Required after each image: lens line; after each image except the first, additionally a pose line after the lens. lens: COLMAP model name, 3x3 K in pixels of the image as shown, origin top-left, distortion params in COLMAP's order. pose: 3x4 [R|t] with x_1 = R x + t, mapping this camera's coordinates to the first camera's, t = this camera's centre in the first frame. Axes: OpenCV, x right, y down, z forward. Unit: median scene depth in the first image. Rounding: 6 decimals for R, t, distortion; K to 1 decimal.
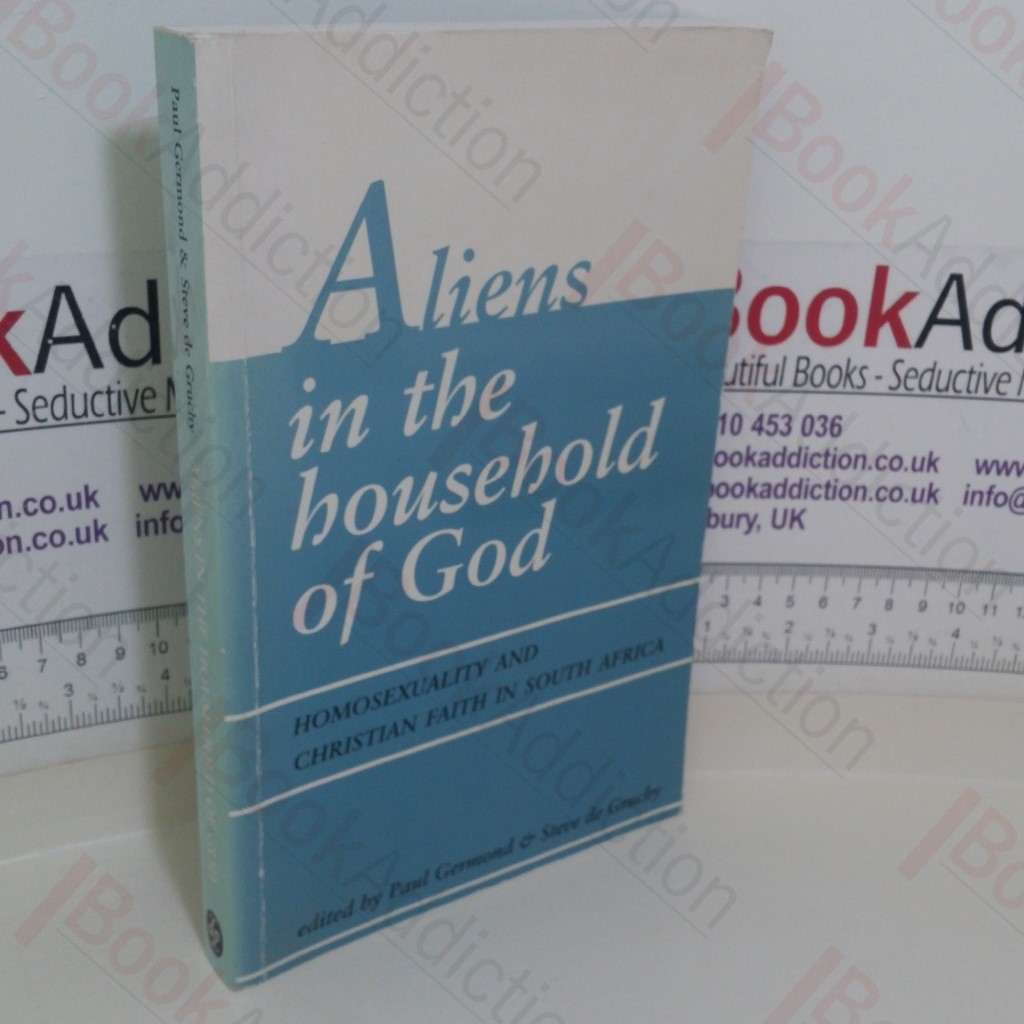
lens RADIAL K [[1561.0, 0, 502.3], [0, 1561.0, 528.0], [0, 0, 1]] dist [0.060675, 0.000000]
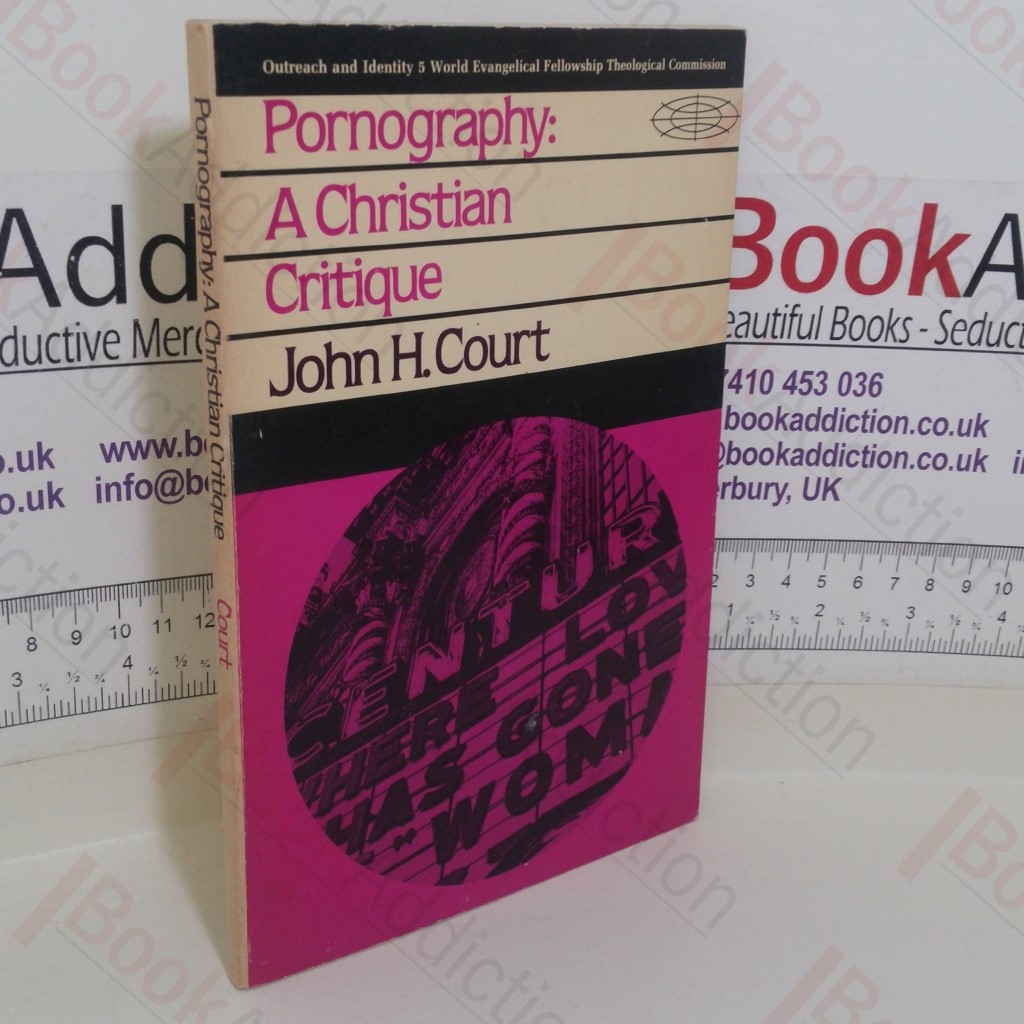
lens RADIAL K [[1561.0, 0, 490.3], [0, 1561.0, 518.6], [0, 0, 1]] dist [0.060675, 0.000000]
pose [[0.999372, -0.001420, 0.035400, -0.041384], [0.002247, 0.999725, -0.023327, 0.032930], [-0.035357, 0.023392, 0.999101, 0.108265]]
